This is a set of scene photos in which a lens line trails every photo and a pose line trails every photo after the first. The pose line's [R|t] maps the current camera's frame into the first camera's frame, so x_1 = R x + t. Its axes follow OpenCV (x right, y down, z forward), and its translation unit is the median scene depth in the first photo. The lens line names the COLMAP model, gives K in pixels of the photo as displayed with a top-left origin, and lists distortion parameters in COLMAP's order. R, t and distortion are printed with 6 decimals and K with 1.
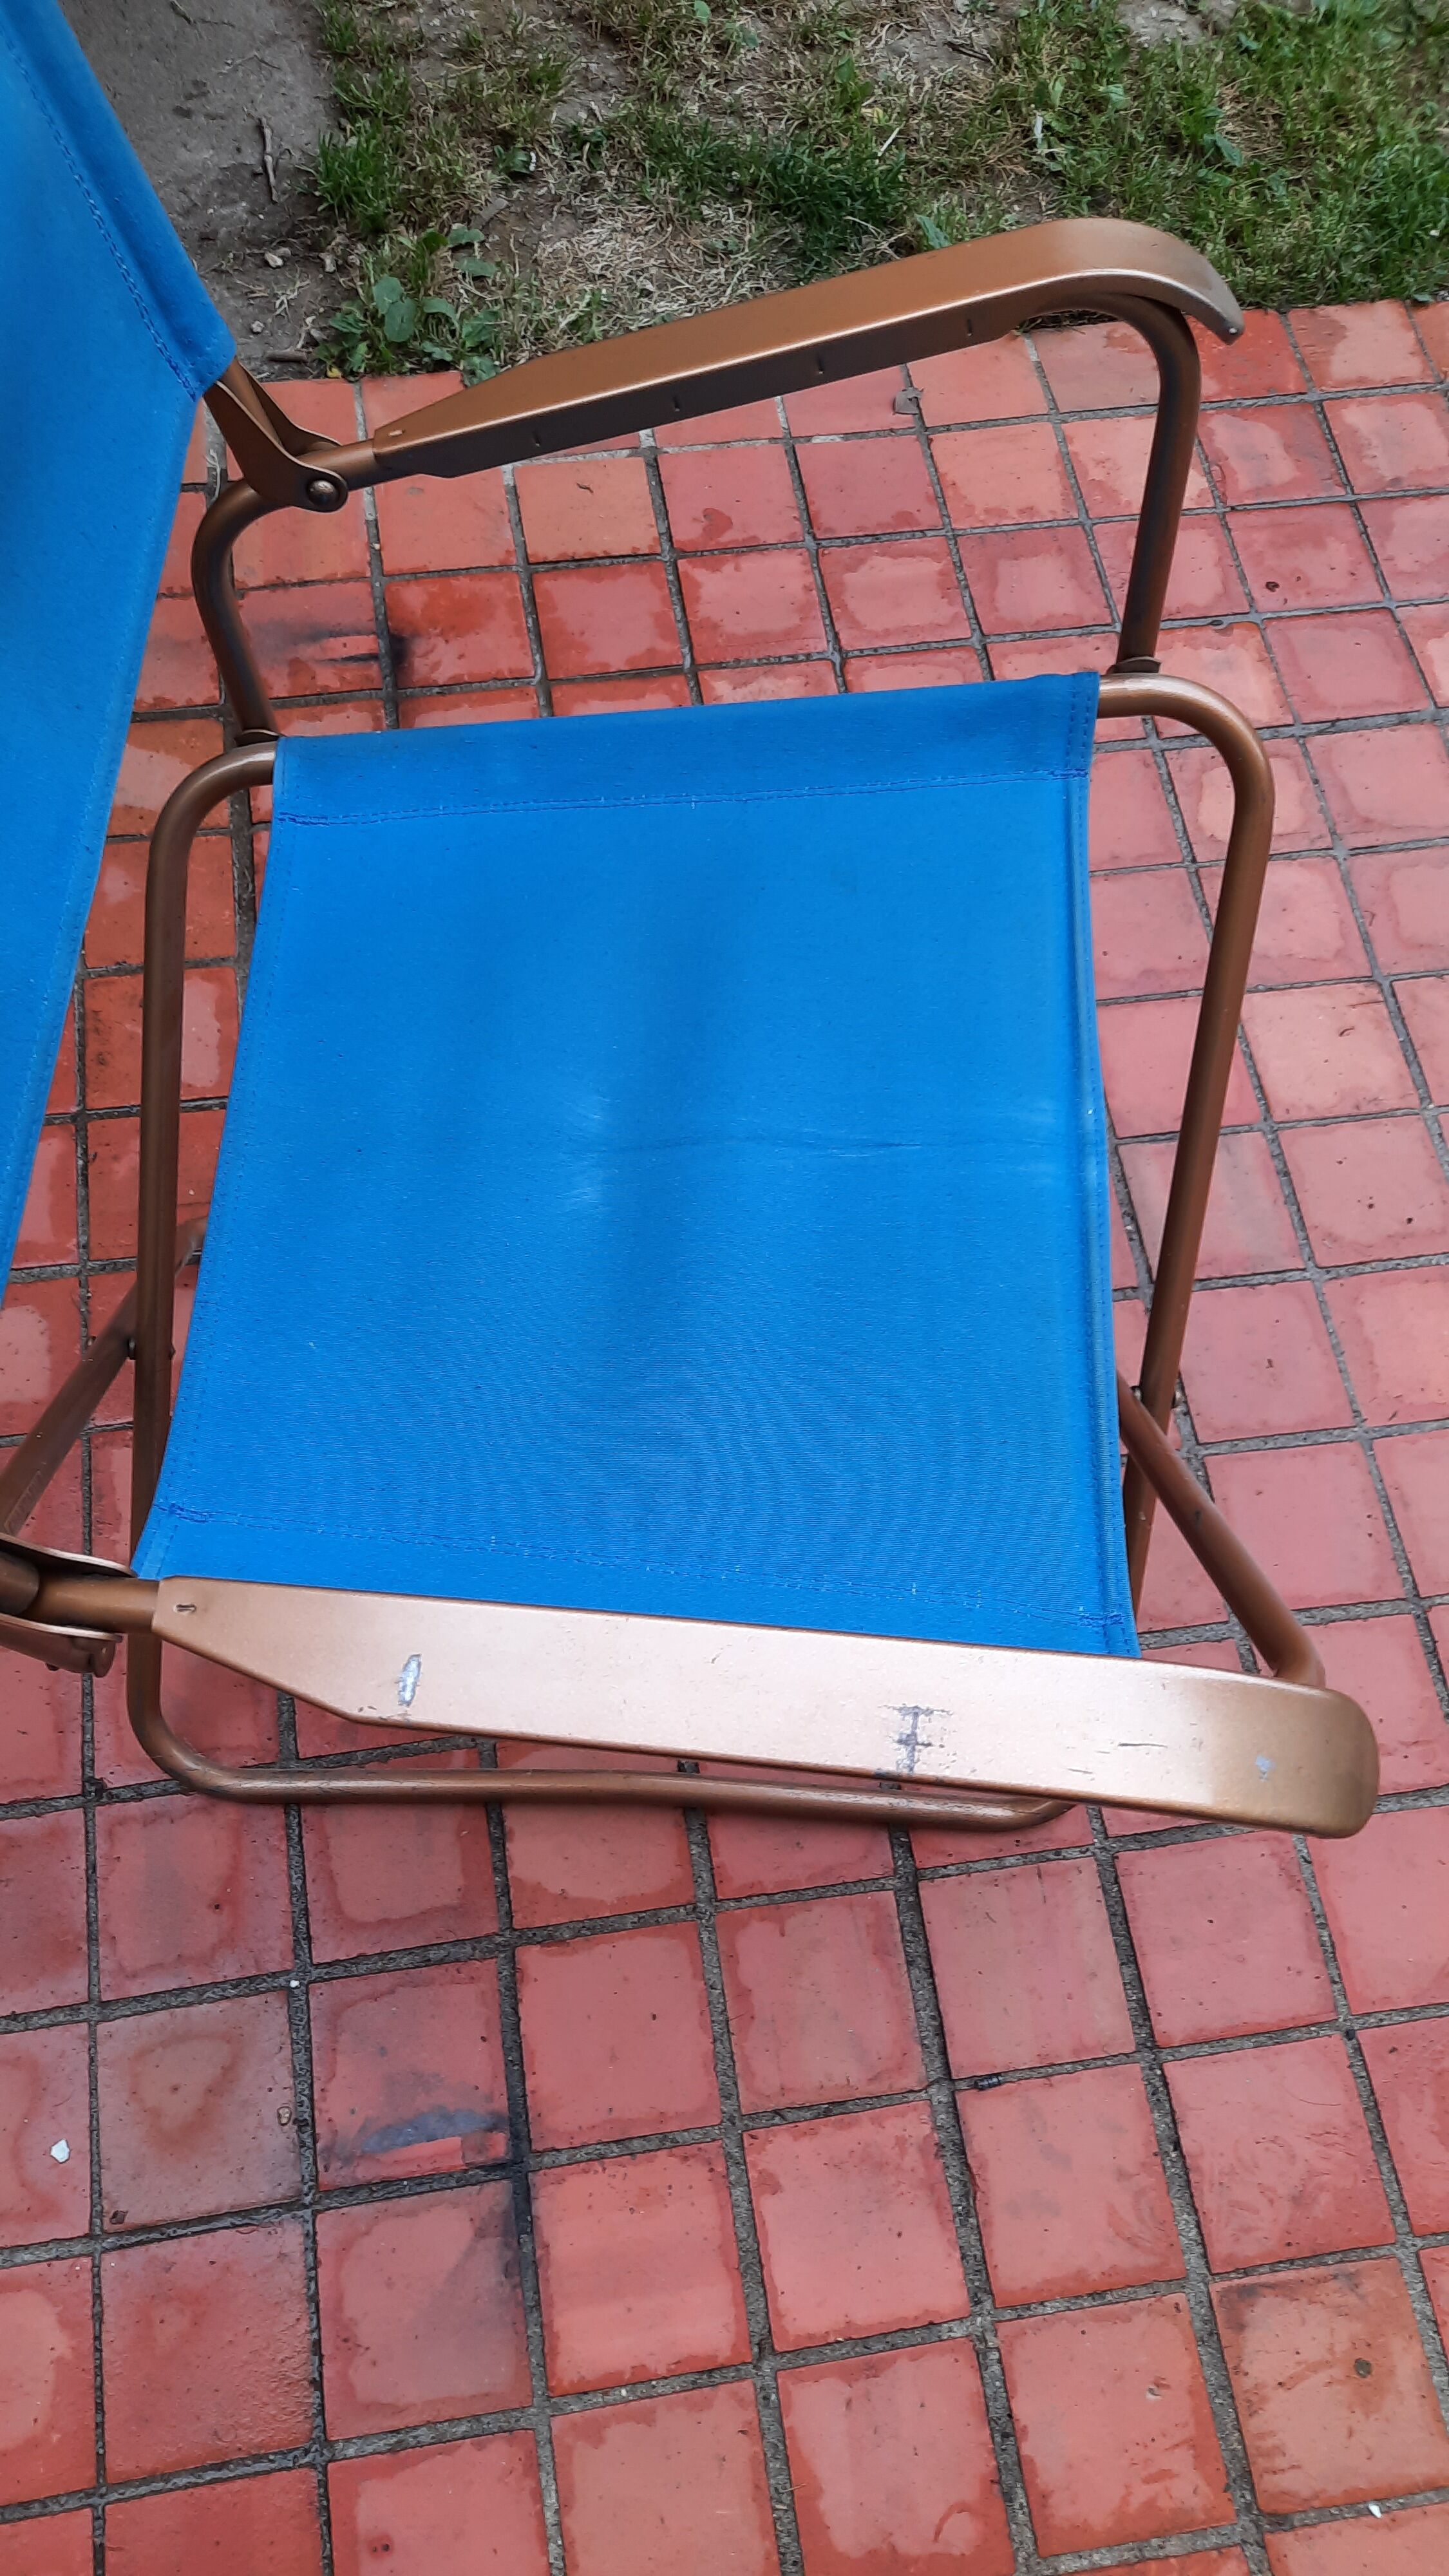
lens RADIAL K [[1870.5, 0, 674.2], [0, 1870.5, 1302.8], [0, 0, 1]] dist [0.043852, -0.043722]
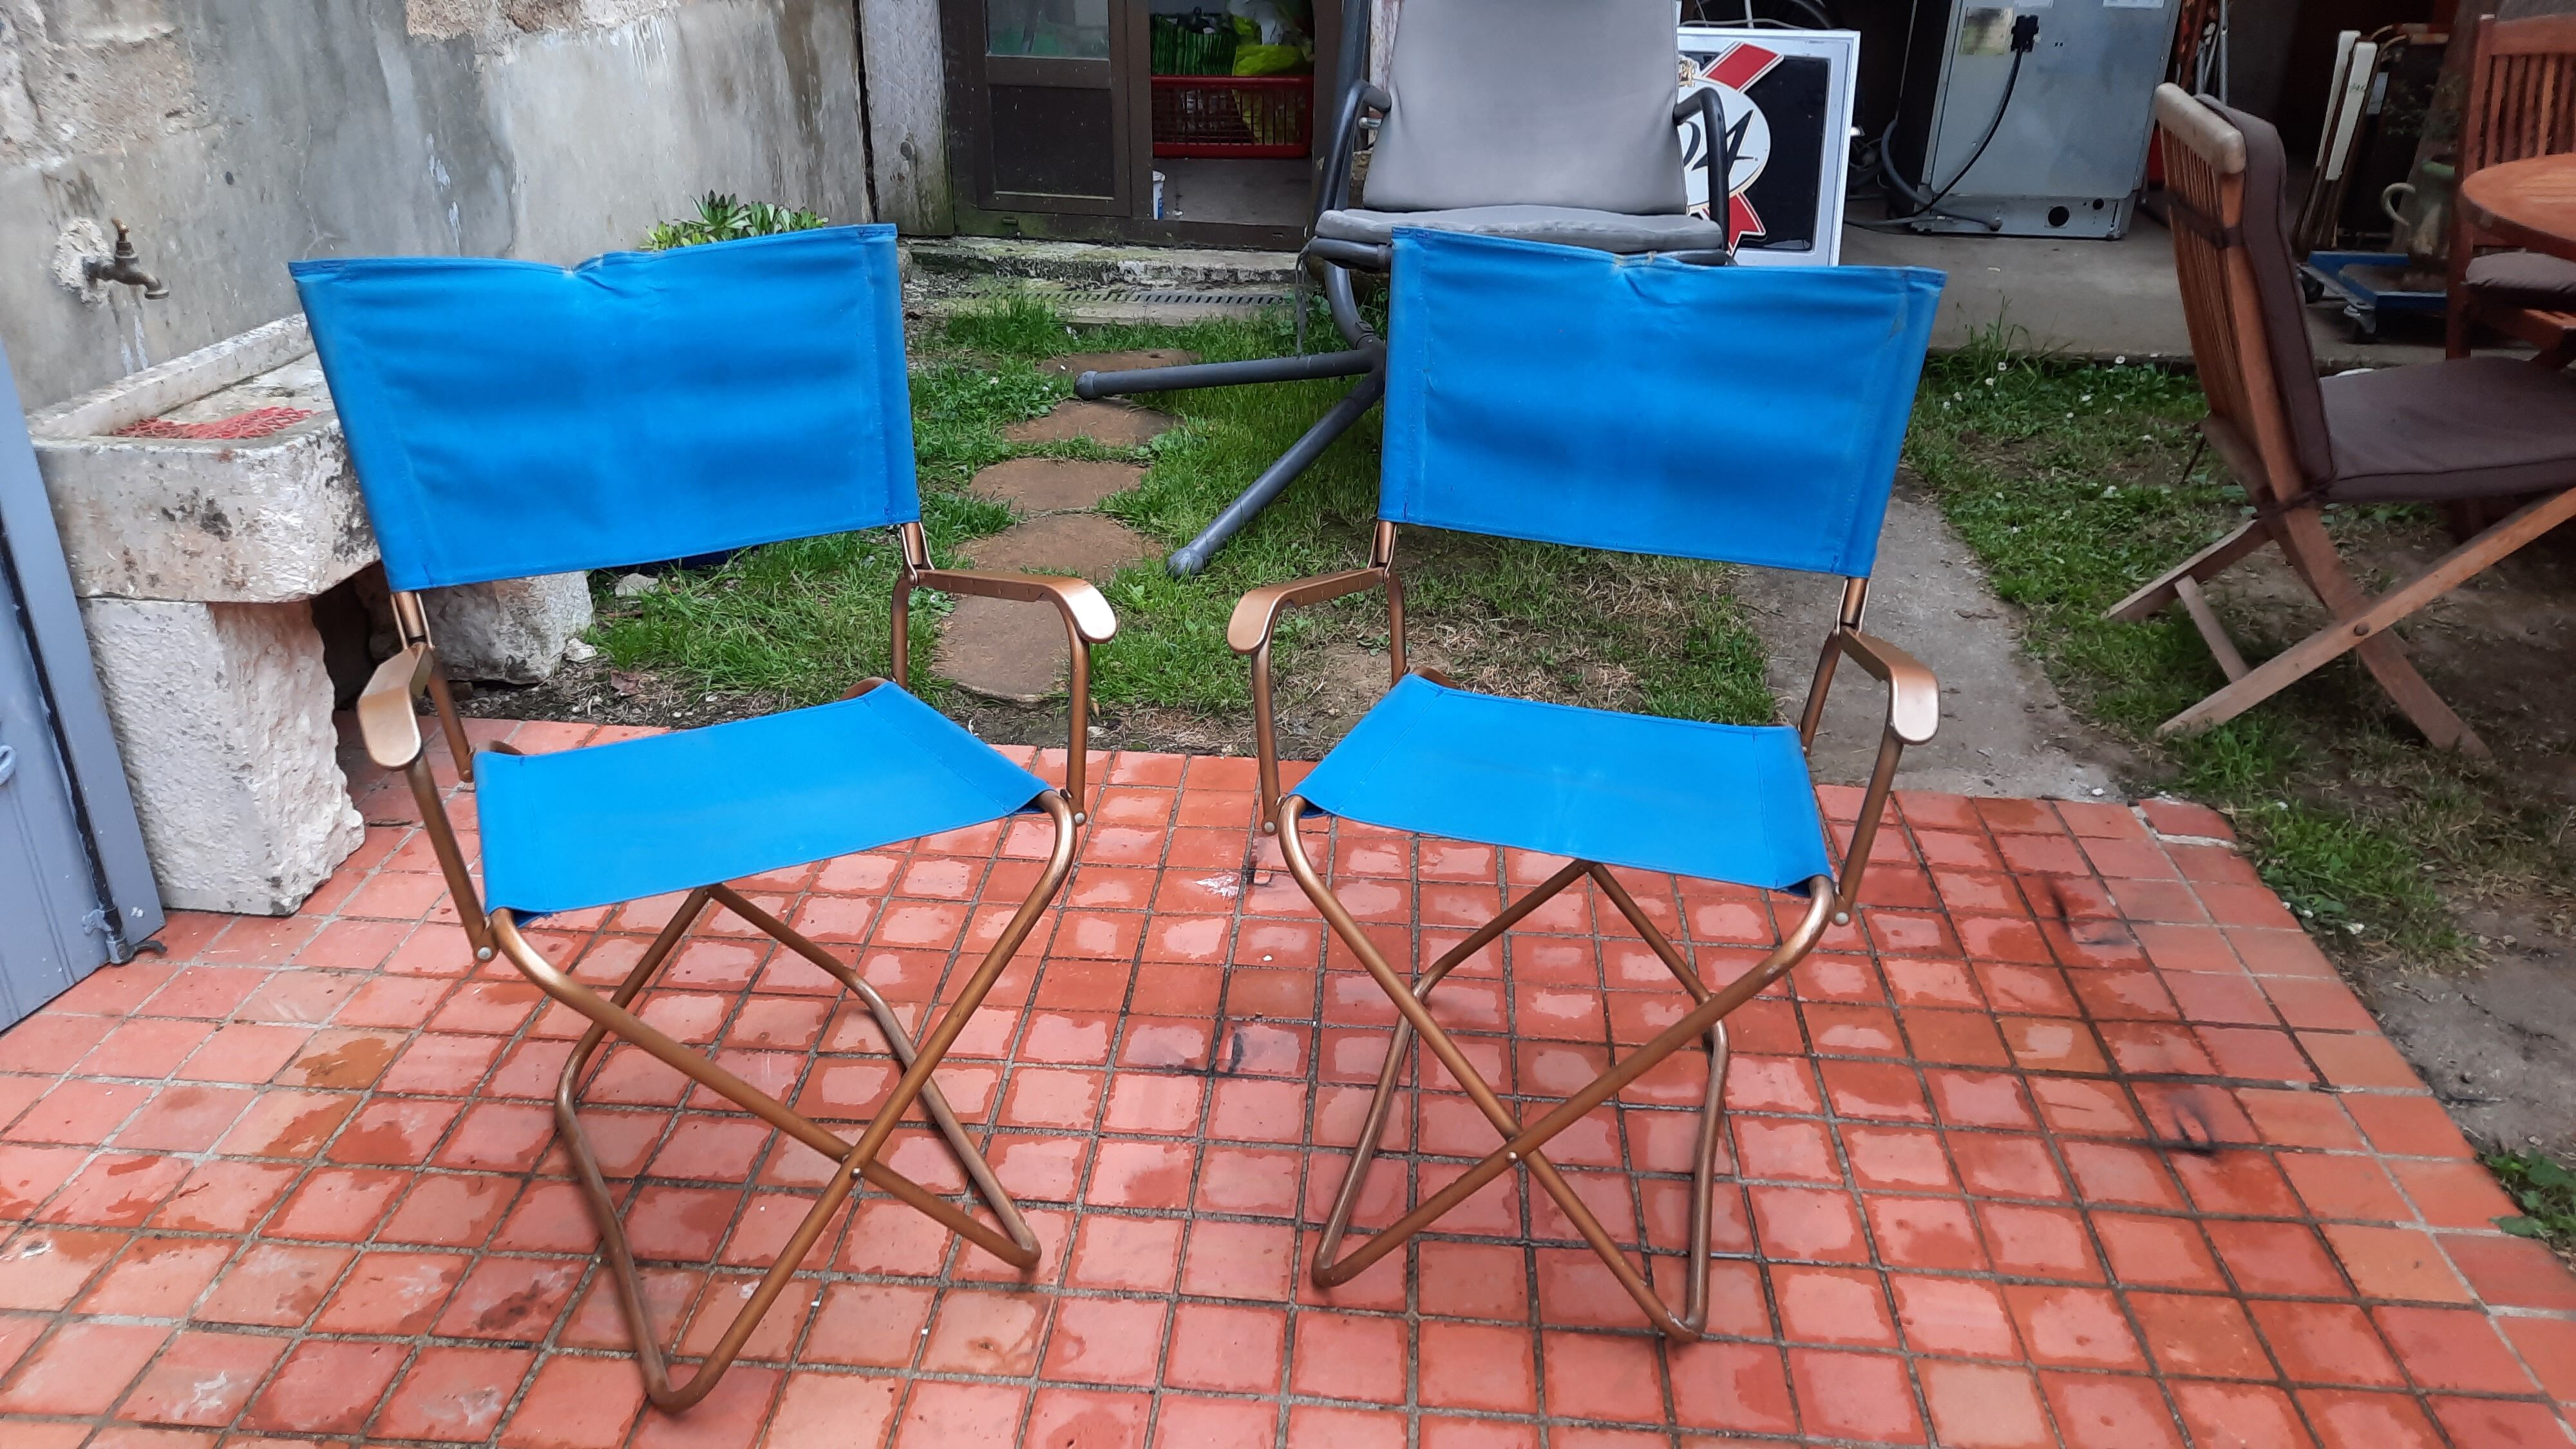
lens RADIAL K [[1870.5, 0, 1293.4], [0, 1870.5, 773.1], [0, 0, 1]] dist [0.043852, -0.043722]
pose [[-0.216050, 0.415445, -0.883588, 1.599555], [-0.899507, 0.267281, 0.345612, -0.432318], [0.379750, 0.869463, 0.315950, 0.089867]]
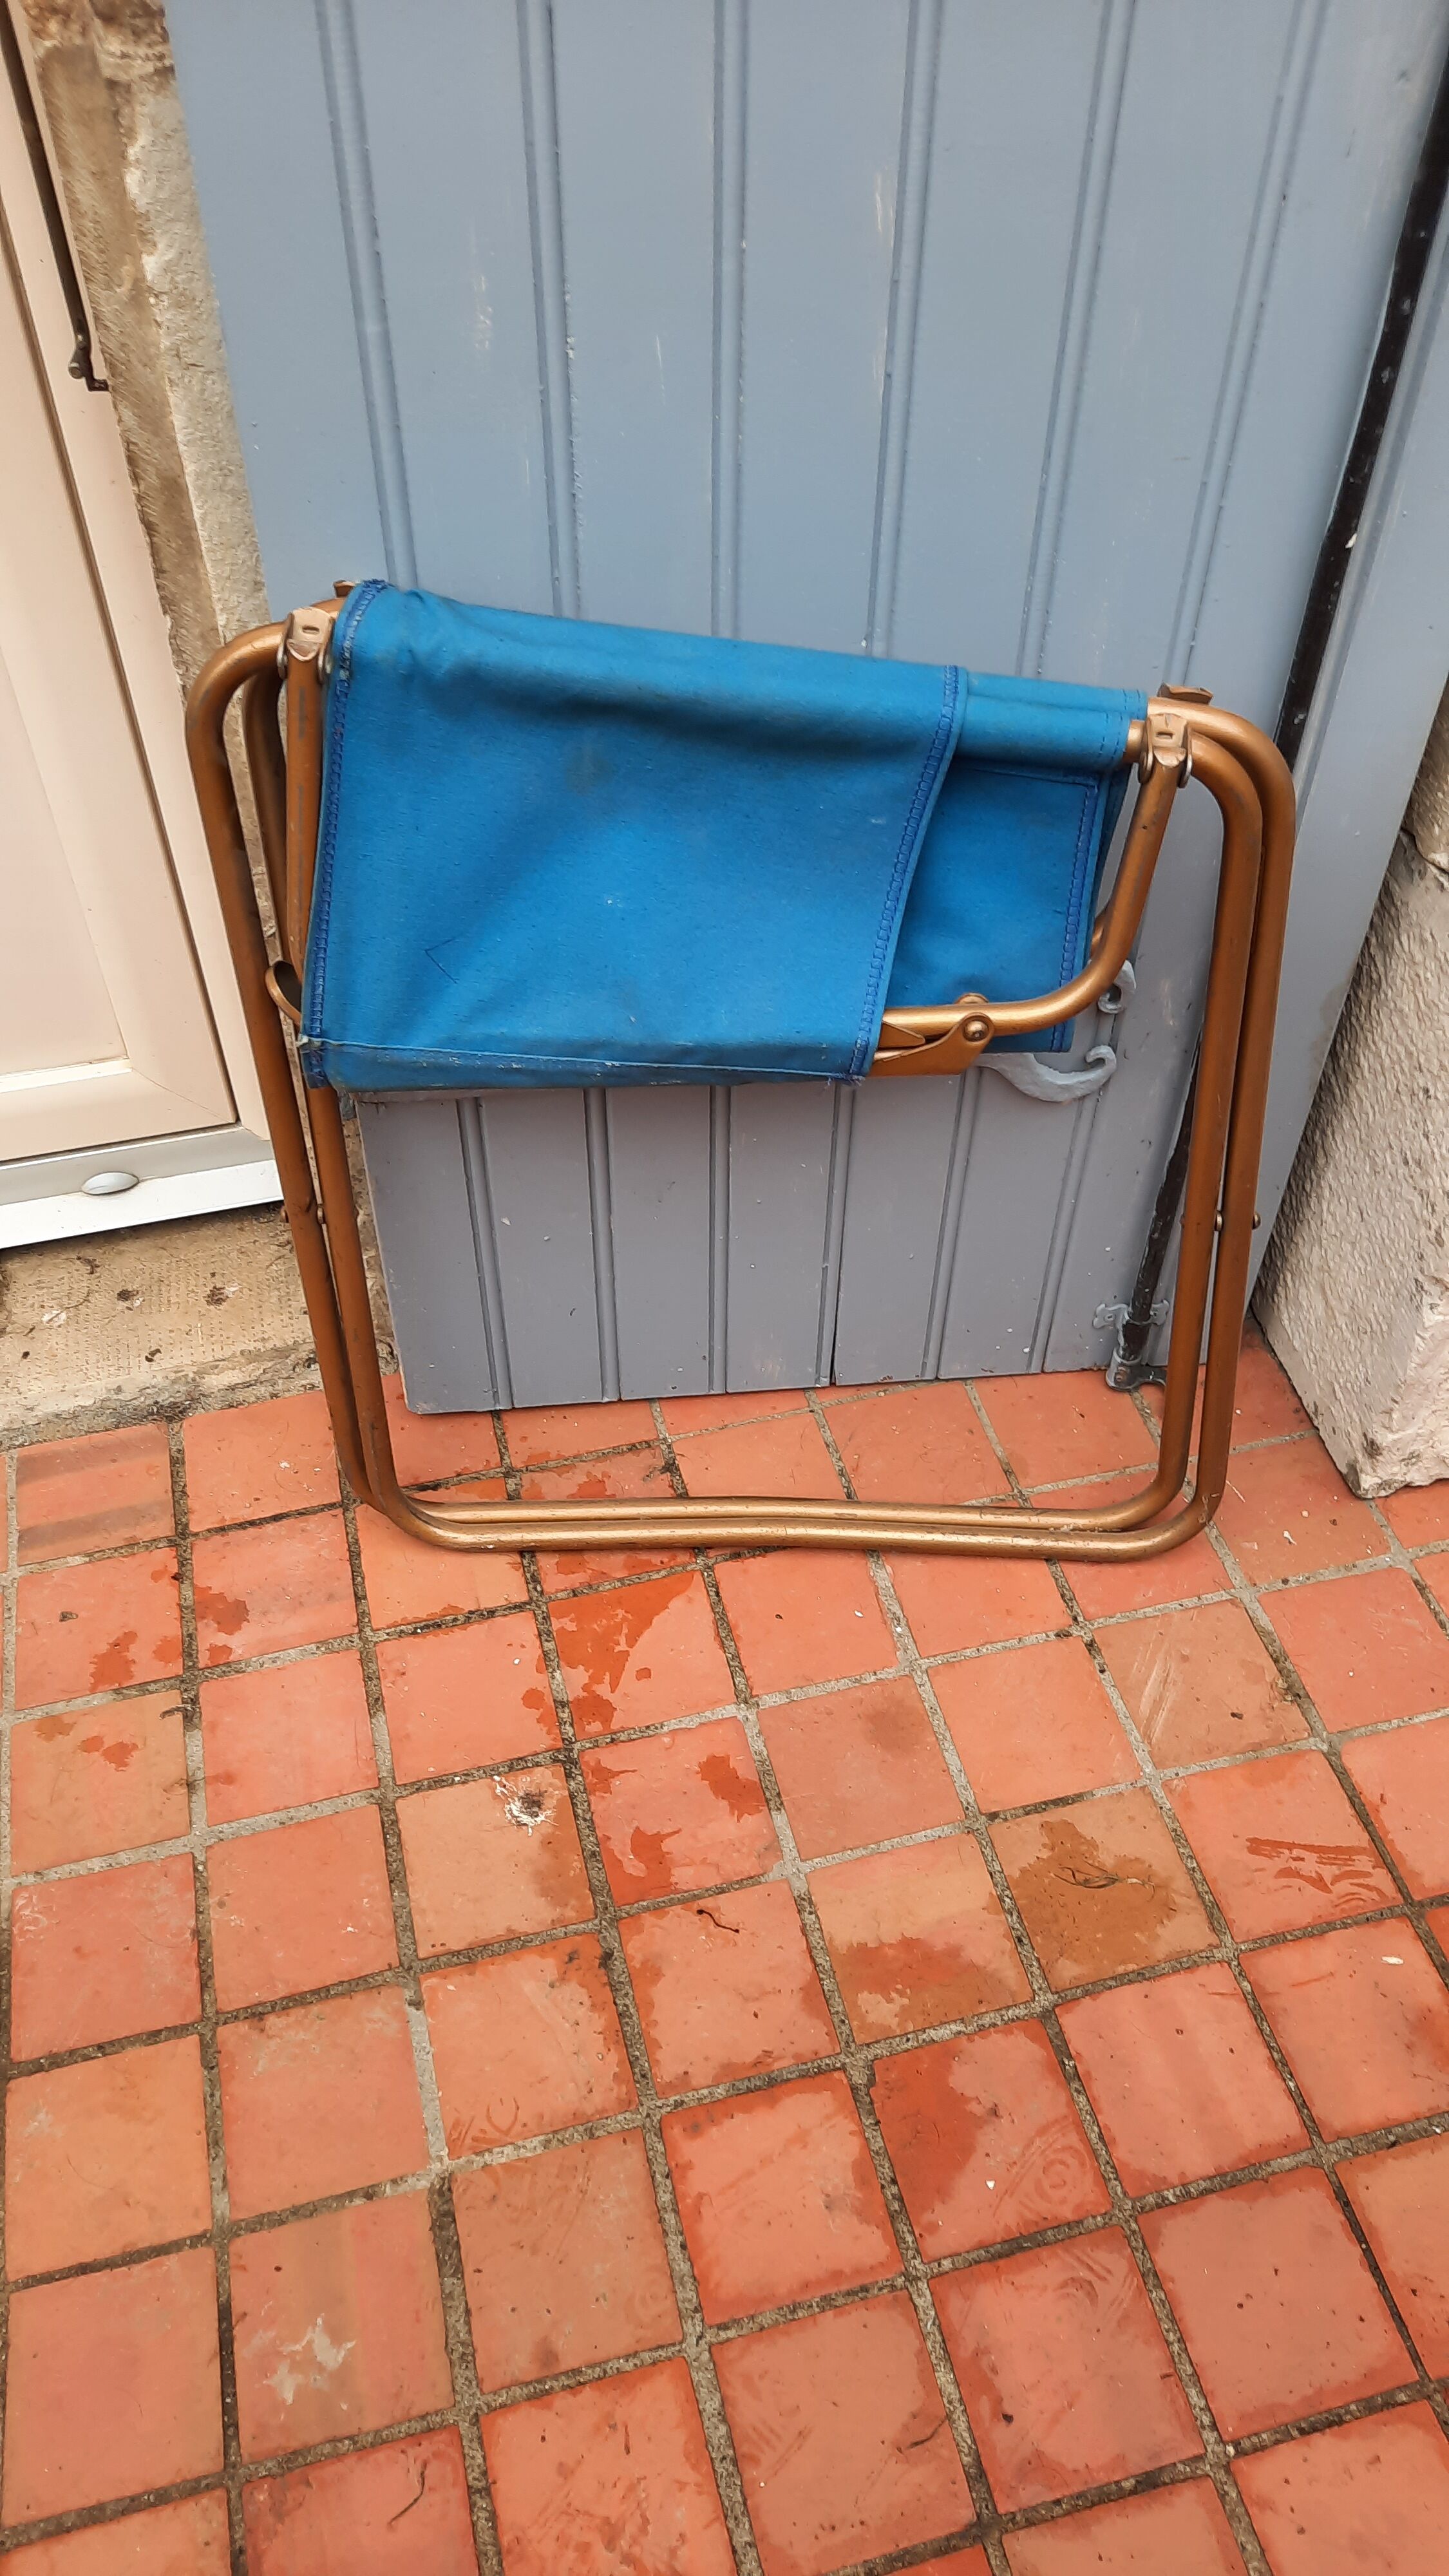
lens RADIAL K [[1870.5, 0, 693.6], [0, 1870.5, 1301.0], [0, 0, 1]] dist [0.043852, -0.043722]
pose [[-0.995792, 0.064305, -0.065293, 0.401208], [-0.085039, -0.382843, 0.919891, 0.455096], [0.034157, 0.921573, 0.386701, -0.124812]]
